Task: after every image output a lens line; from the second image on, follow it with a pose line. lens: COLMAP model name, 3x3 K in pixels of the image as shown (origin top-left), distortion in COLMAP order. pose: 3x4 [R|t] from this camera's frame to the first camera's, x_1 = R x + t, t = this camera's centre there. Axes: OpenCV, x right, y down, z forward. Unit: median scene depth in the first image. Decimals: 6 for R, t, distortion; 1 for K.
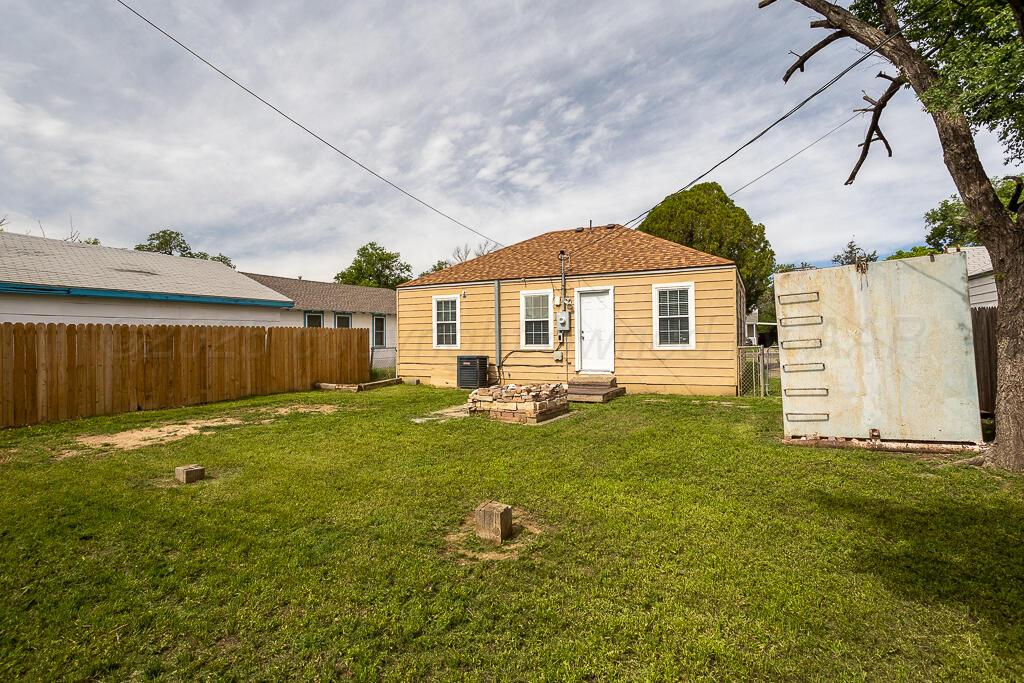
lens RADIAL K [[500.1, 0, 512.0], [0, 500.1, 341.5], [0, 0, 1]] dist [-0.049362, 0.033735]
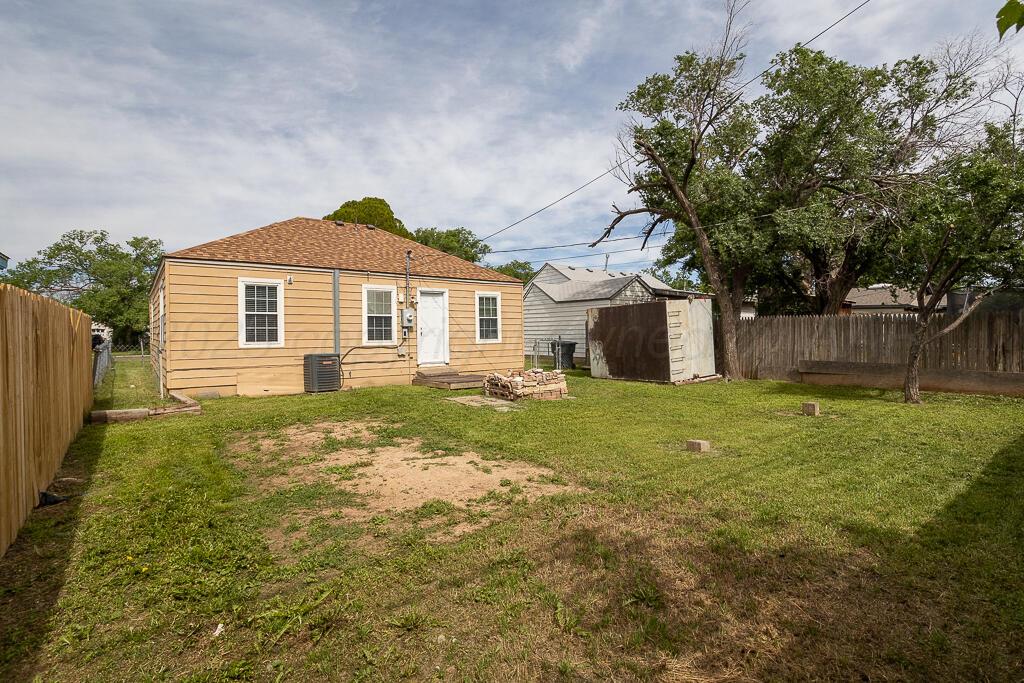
lens RADIAL K [[500.1, 0, 512.0], [0, 500.1, 341.5], [0, 0, 1]] dist [-0.049362, 0.033735]
pose [[0.419835, -0.007852, 0.907567, -0.738138], [0.006463, 0.999963, 0.005661, 0.004443], [-0.907578, 0.003489, 0.419870, 0.351338]]
